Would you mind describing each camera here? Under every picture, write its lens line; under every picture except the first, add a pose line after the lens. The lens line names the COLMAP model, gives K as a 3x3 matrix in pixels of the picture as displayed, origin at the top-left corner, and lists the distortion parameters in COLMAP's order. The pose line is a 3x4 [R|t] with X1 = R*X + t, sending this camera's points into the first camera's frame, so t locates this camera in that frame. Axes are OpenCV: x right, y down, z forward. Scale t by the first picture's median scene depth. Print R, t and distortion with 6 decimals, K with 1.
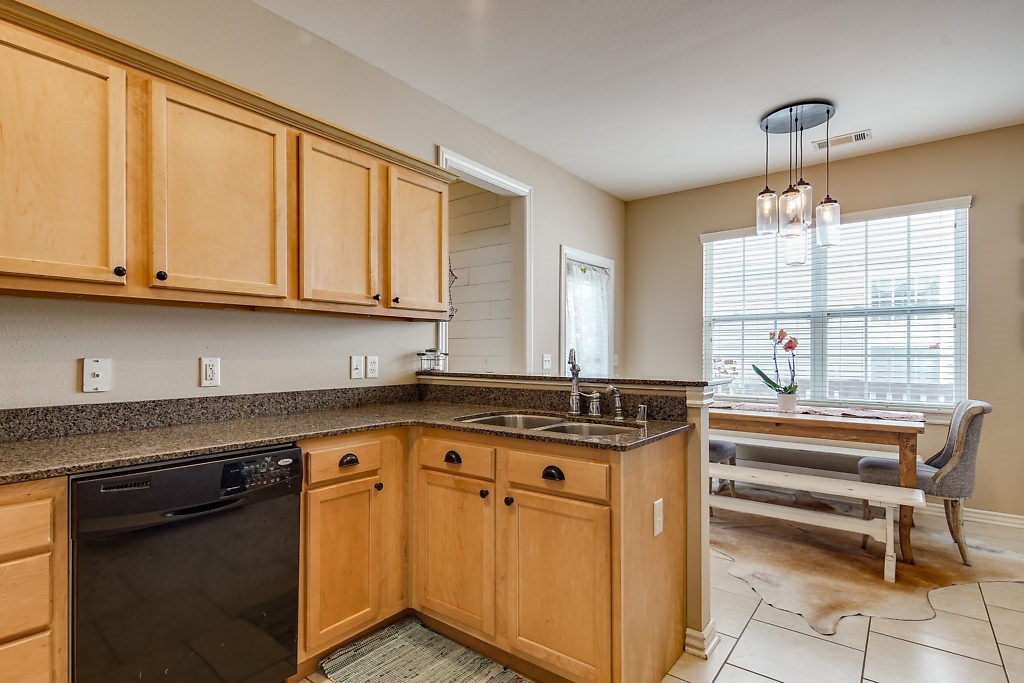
lens RADIAL K [[494.4, 0, 502.6], [0, 494.4, 347.0], [0, 0, 1]] dist [0.001822, 0.000754]
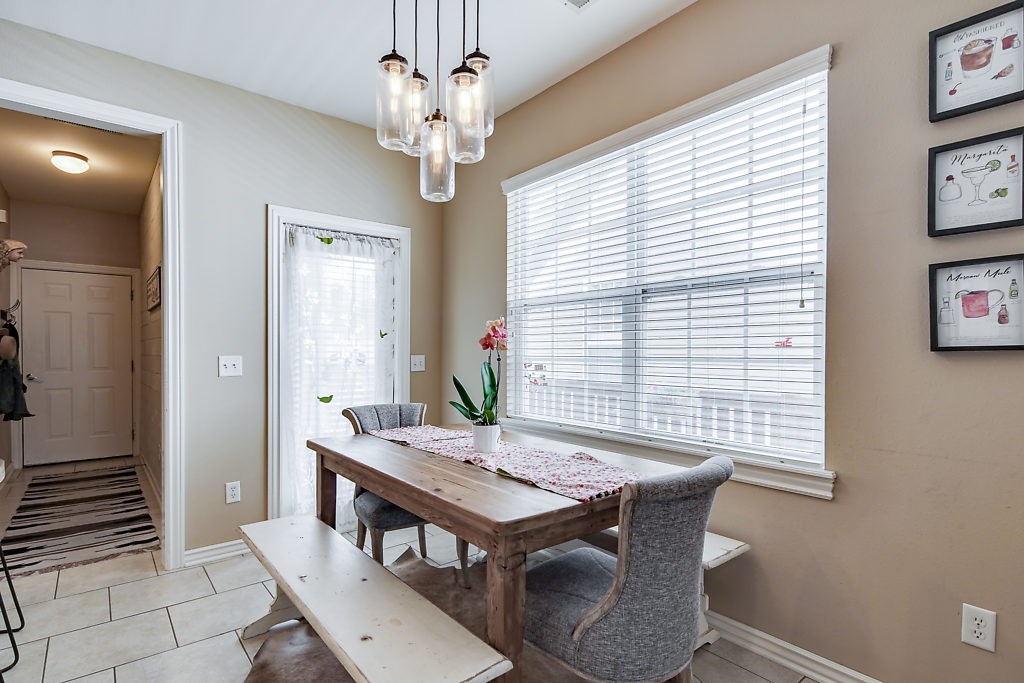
lens RADIAL K [[494.8, 0, 499.9], [0, 494.8, 353.4], [0, 0, 1]] dist [-0.002048, -0.000775]
pose [[0.979147, 0.000186, -0.203151, 0.680942], [0.002507, 0.999912, 0.012995, 0.002693], [0.203136, -0.013233, 0.979061, 0.410190]]
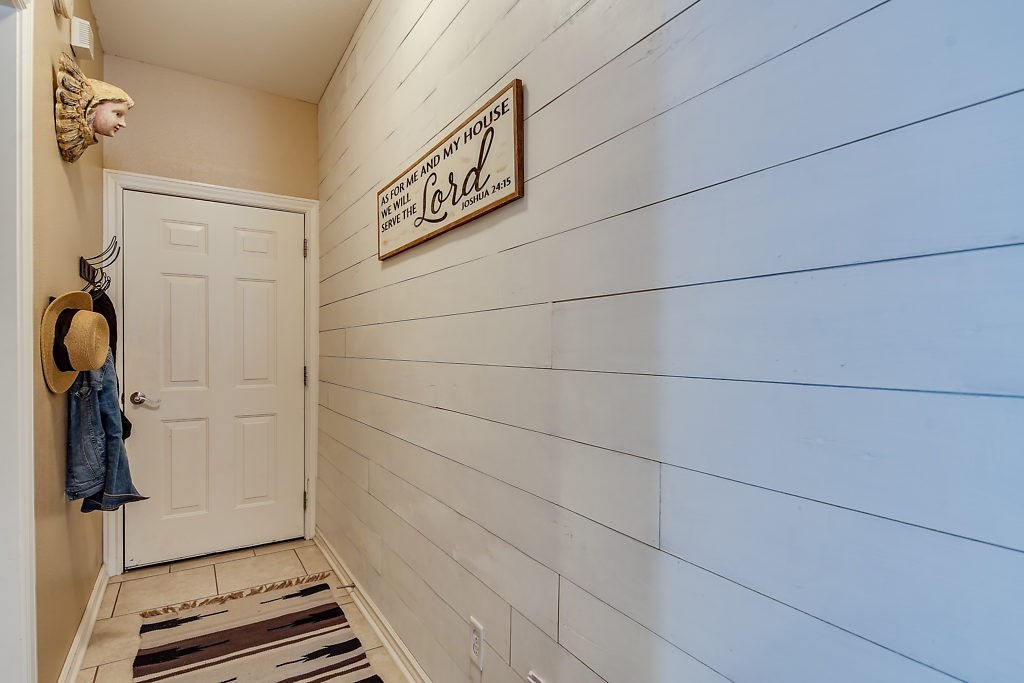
lens RADIAL K [[505.3, 0, 511.0], [0, 505.3, 350.8], [0, 0, 1]] dist [-0.000979, 0.000001]
pose [[0.947761, 0.003722, -0.318961, -0.136860], [-0.000462, 0.999947, 0.010295, 0.005861], [0.318982, -0.009610, 0.947712, 0.971785]]
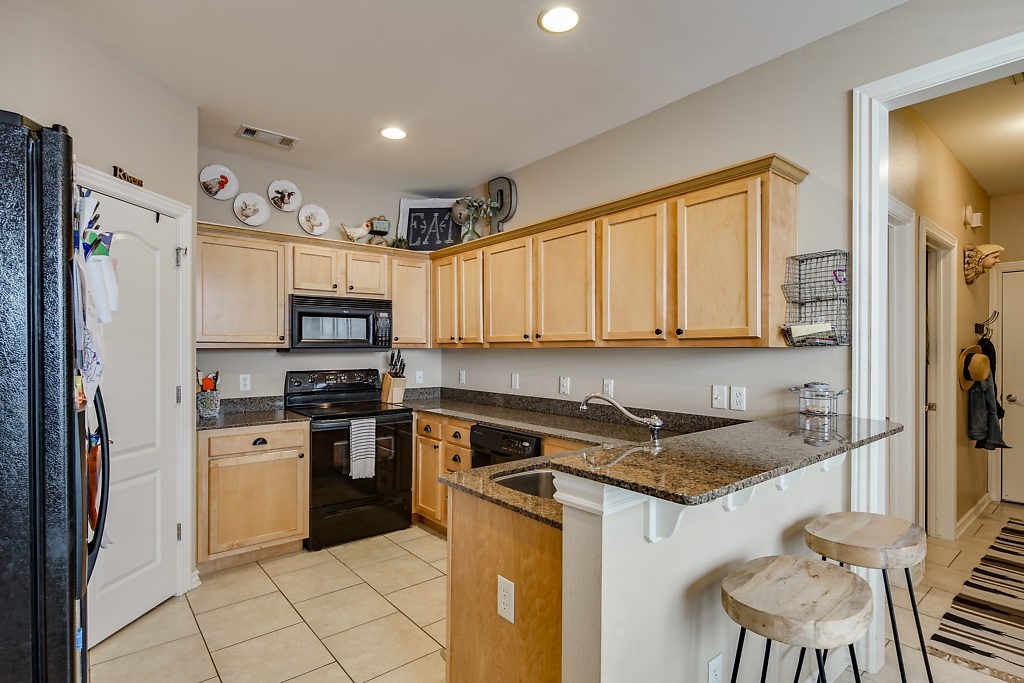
lens RADIAL K [[494.8, 0, 499.9], [0, 494.8, 353.4], [0, 0, 1]] dist [-0.002048, -0.000775]
pose [[-0.222612, 0.005597, -0.974891, 0.539722], [0.006824, 0.999968, 0.004183, -0.037569], [0.974883, -0.005722, -0.222643, 0.562301]]
